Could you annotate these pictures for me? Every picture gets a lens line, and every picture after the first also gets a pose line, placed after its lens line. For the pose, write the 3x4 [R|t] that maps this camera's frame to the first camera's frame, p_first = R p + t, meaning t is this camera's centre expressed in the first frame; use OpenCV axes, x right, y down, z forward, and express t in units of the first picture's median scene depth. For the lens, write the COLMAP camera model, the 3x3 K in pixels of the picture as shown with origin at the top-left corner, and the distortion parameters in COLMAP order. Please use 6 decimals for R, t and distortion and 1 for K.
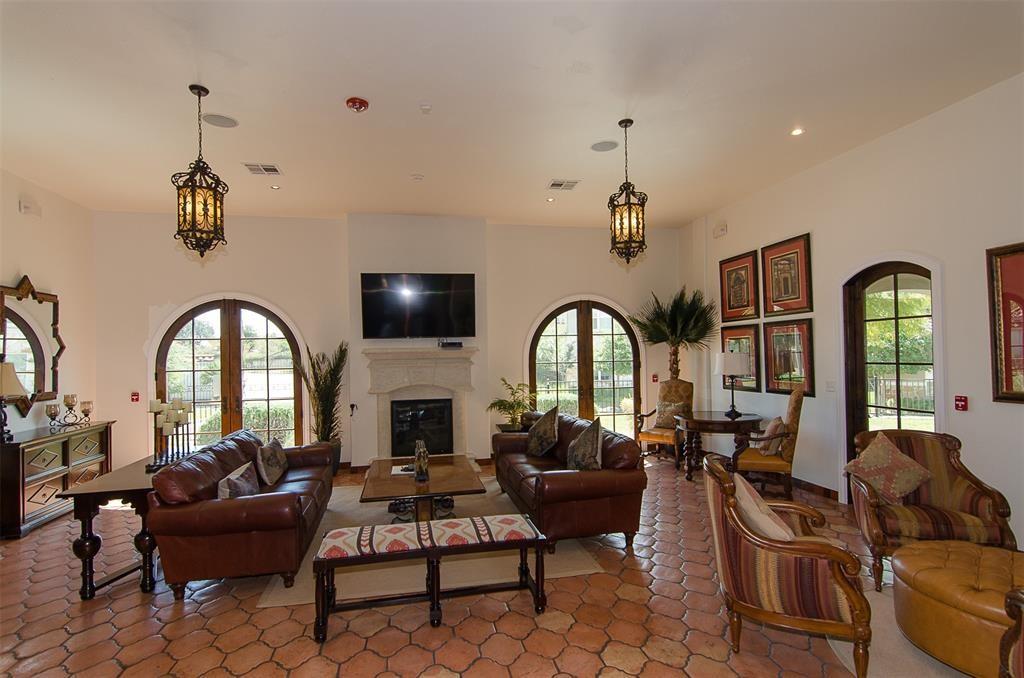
lens RADIAL K [[497.1, 0, 512.0], [0, 497.1, 339.0], [0, 0, 1]] dist [0.000304, 0.000081]
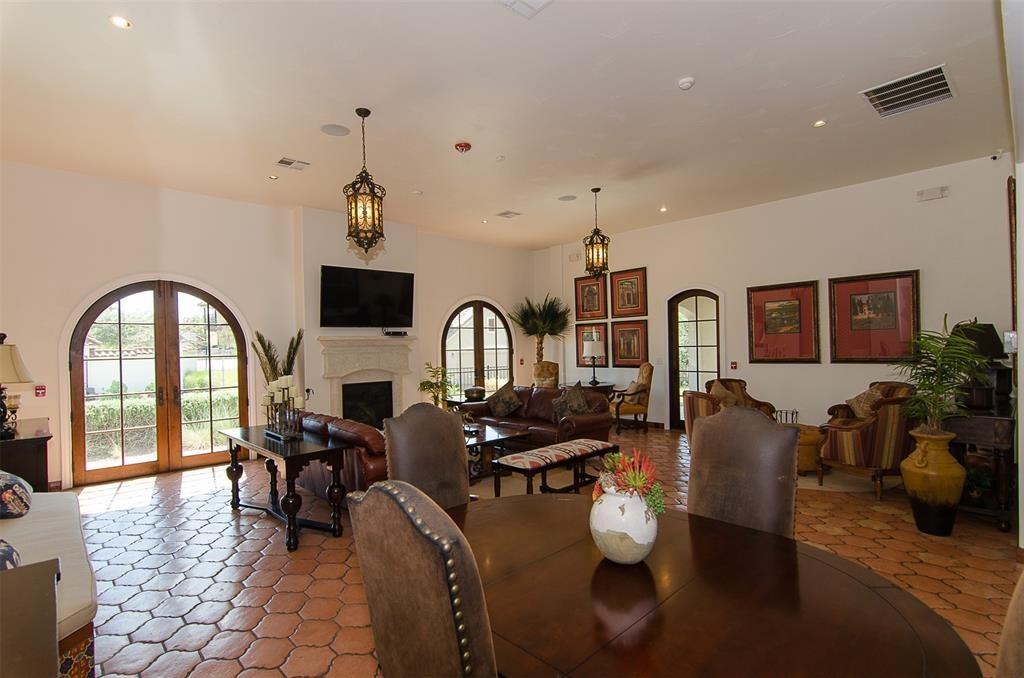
lens RADIAL K [[484.2, 0, 512.0], [0, 484.2, 339.0], [0, 0, 1]] dist [0.025816, 0.000032]
pose [[0.855377, 0.008092, 0.517942, -0.488576], [-0.011481, 0.999929, 0.003338, 0.017324], [-0.517878, -0.008802, 0.855409, -0.105794]]
